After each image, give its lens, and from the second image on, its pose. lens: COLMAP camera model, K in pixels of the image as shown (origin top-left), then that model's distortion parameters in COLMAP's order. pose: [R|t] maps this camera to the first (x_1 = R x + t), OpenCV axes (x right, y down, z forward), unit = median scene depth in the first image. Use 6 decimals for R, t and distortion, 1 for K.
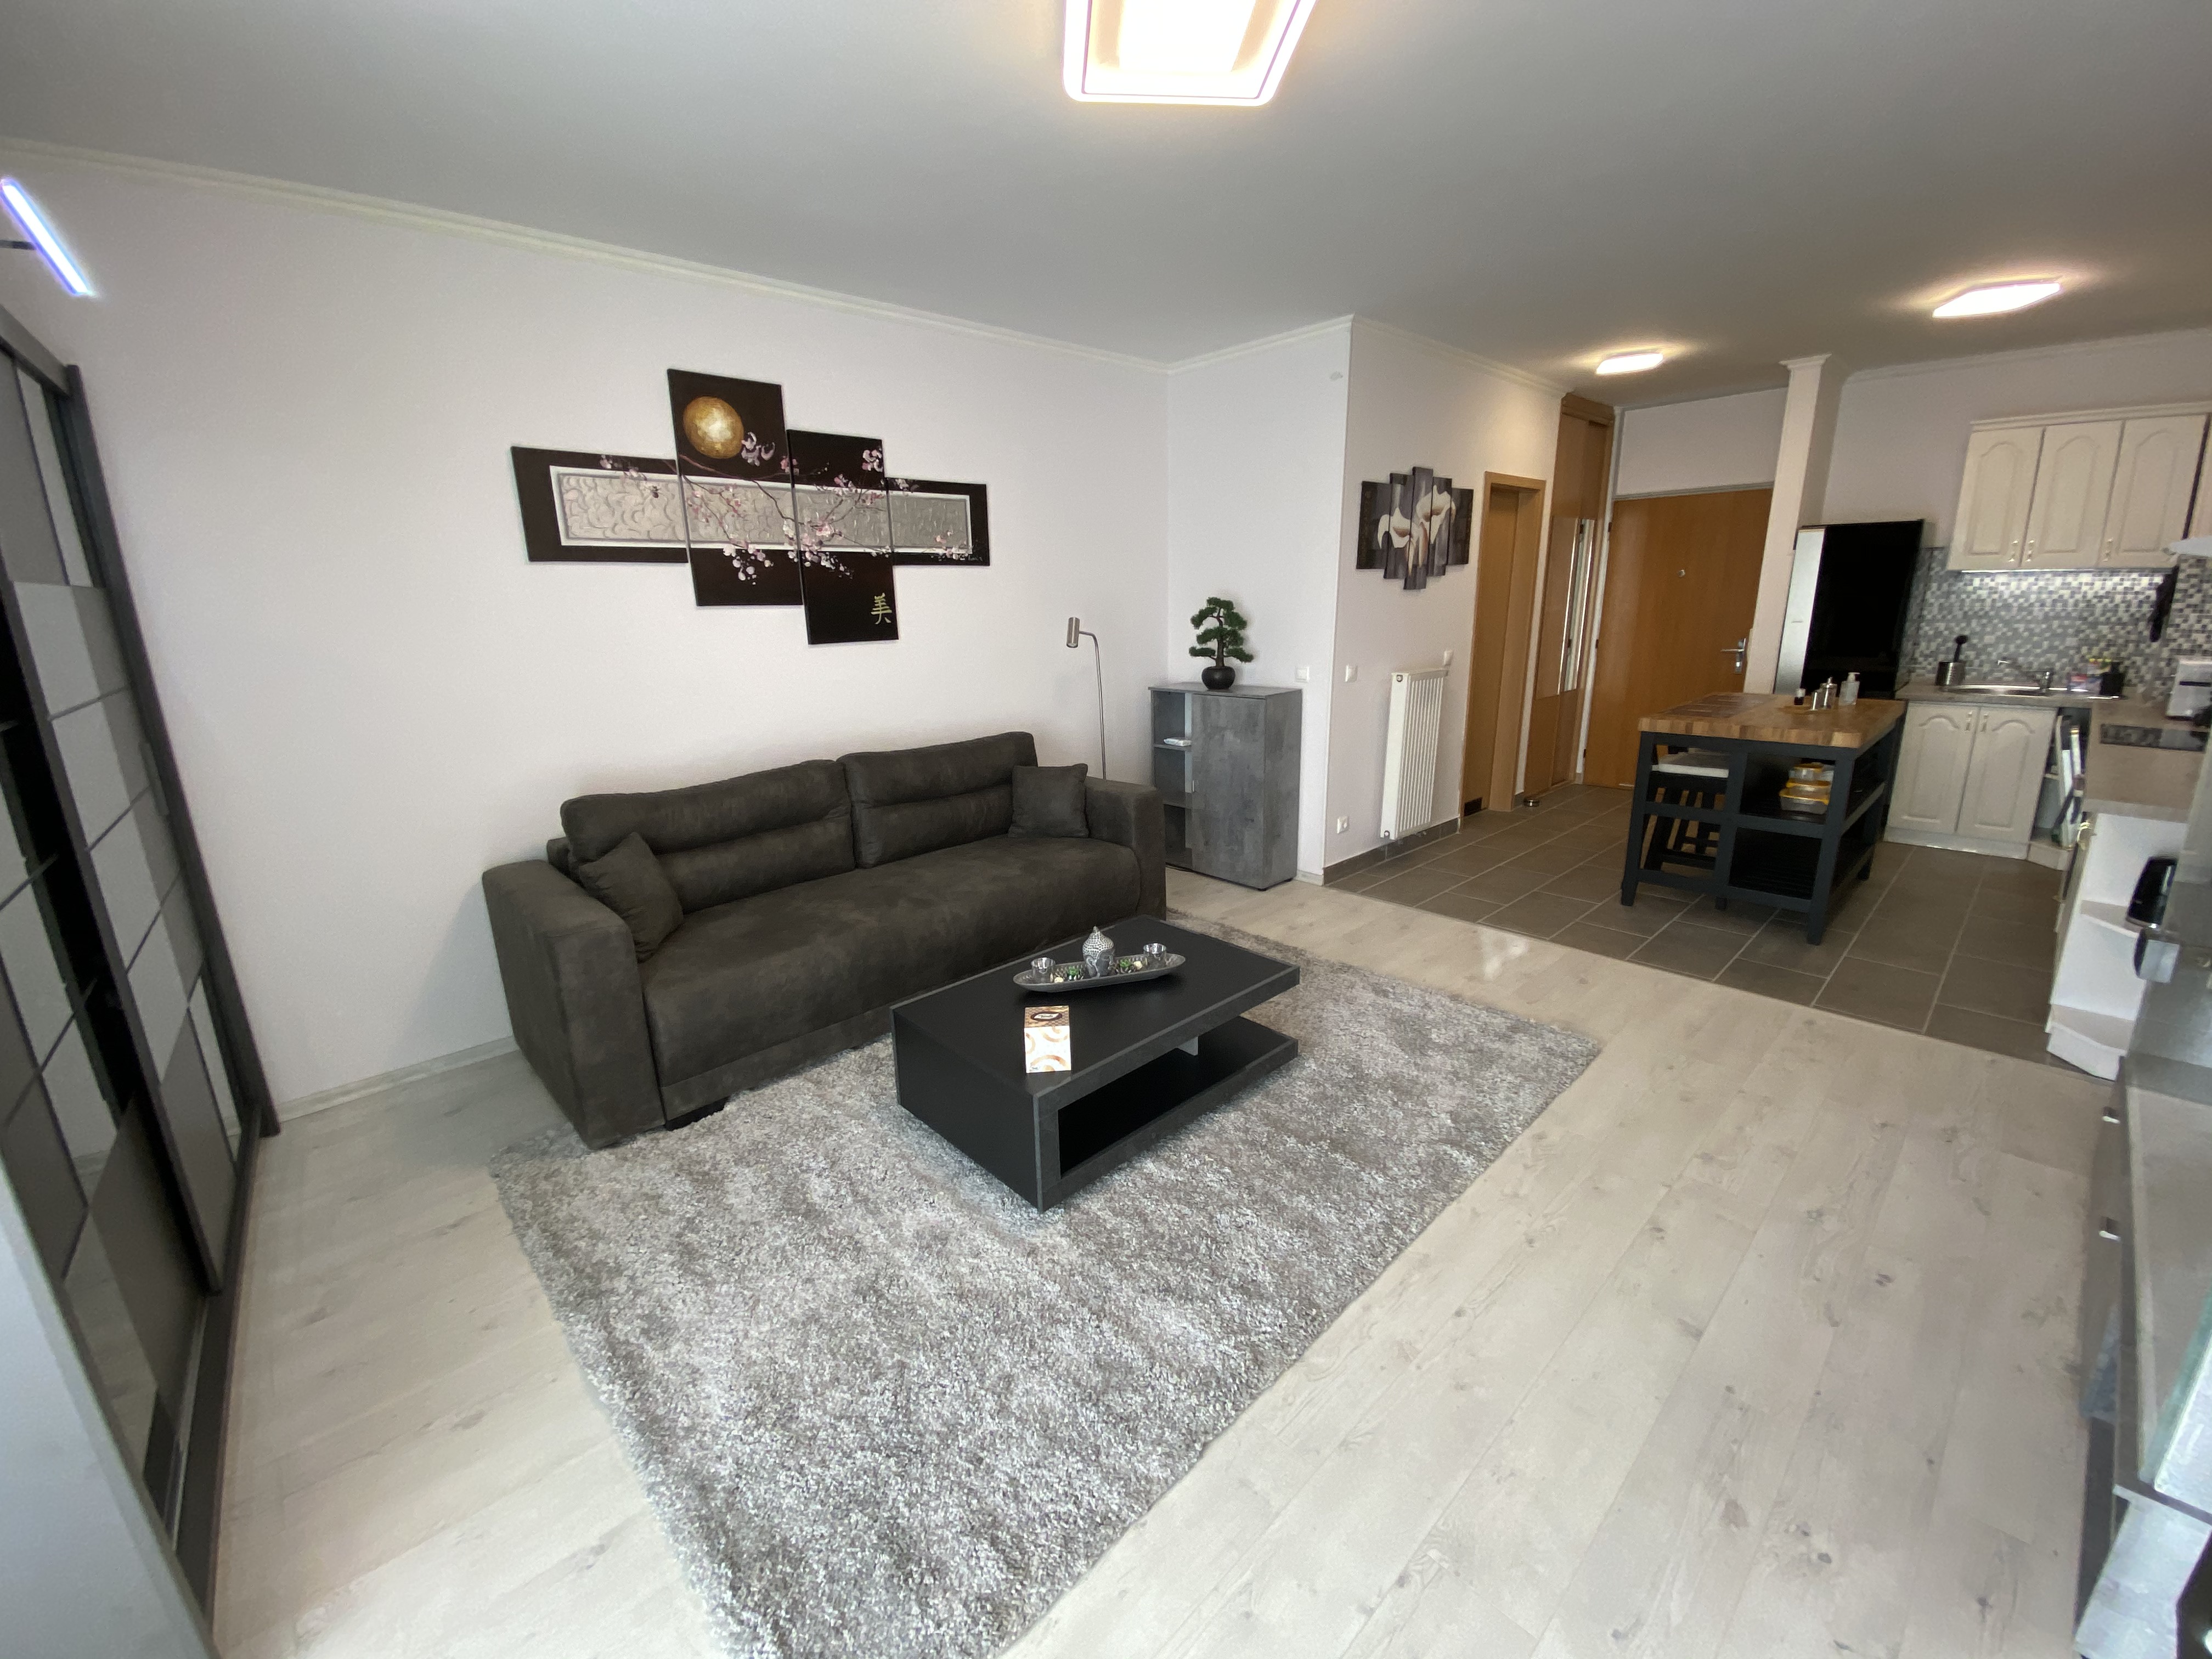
lens RADIAL K [[909.5, 0, 1106.0], [0, 909.5, 829.5], [0, 0, 1]] dist [0.016999, -0.000191]
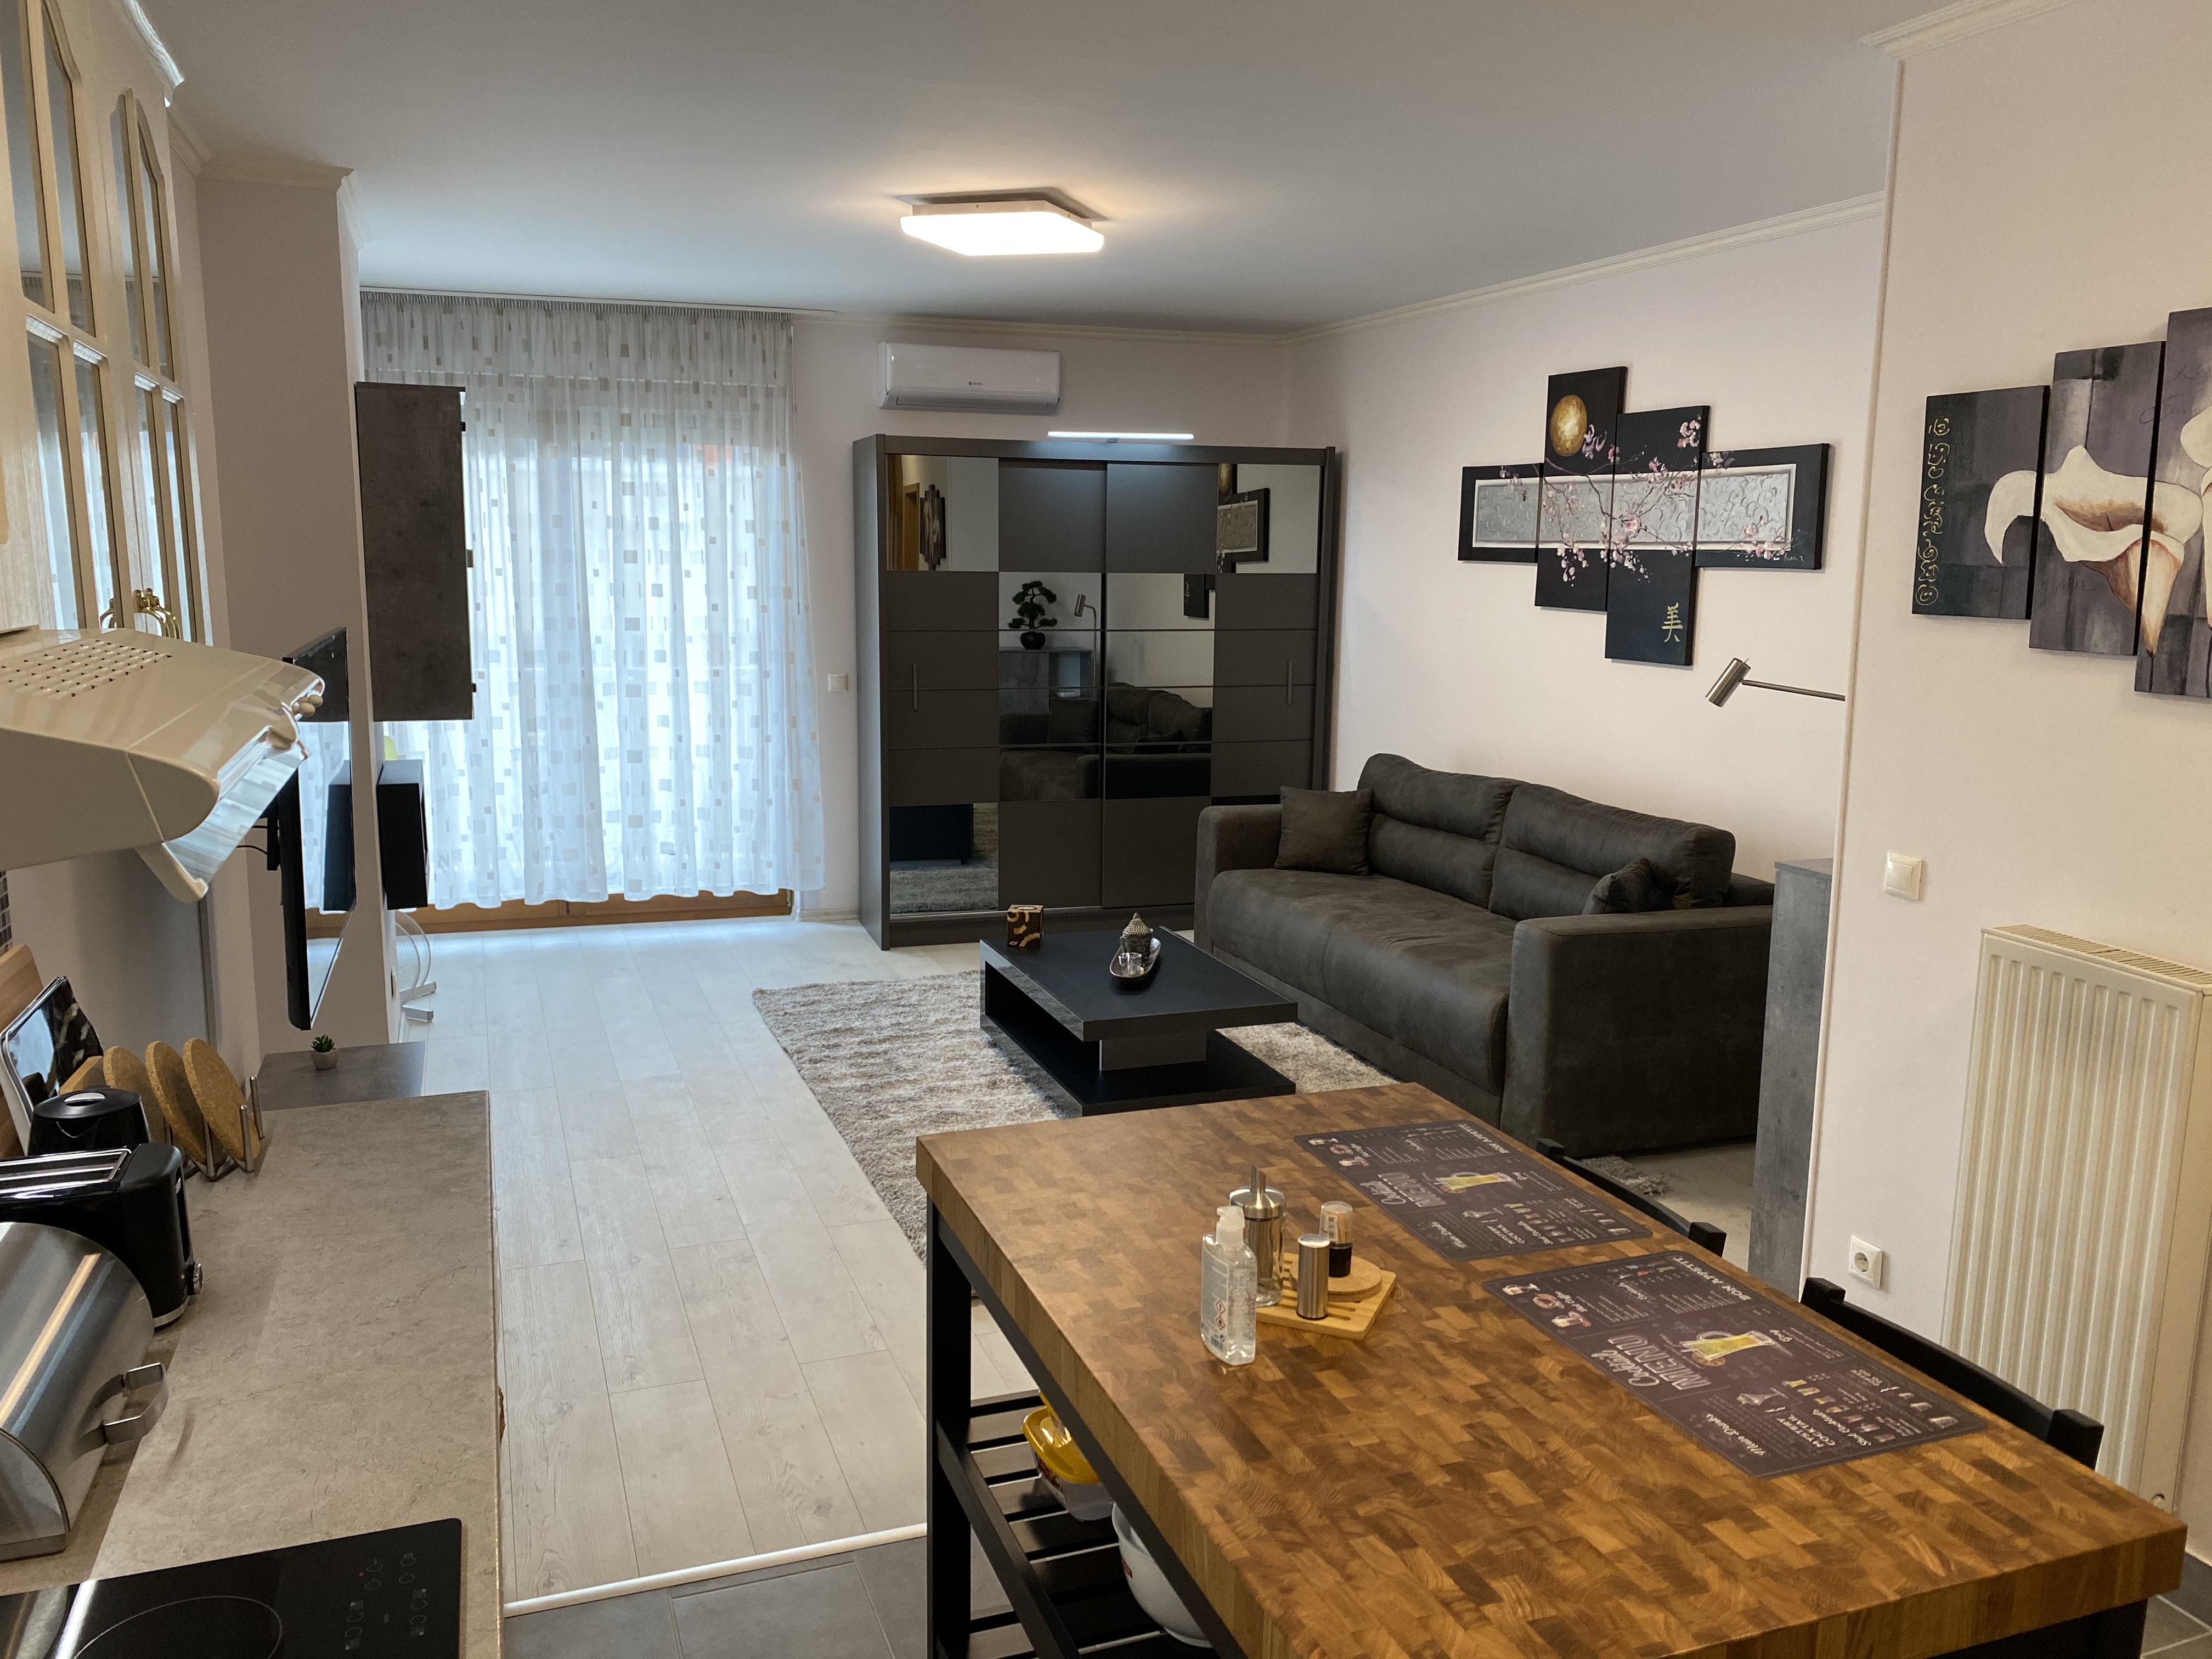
lens RADIAL K [[1767.2, 0, 1106.0], [0, 1767.2, 829.5], [0, 0, 1]] dist [-0.057504, -0.001275]
pose [[-0.408362, 0.171583, -0.896549, 1.355677], [-0.220570, 0.934522, 0.279316, -0.413115], [0.885771, 0.311814, -0.343777, 1.221740]]
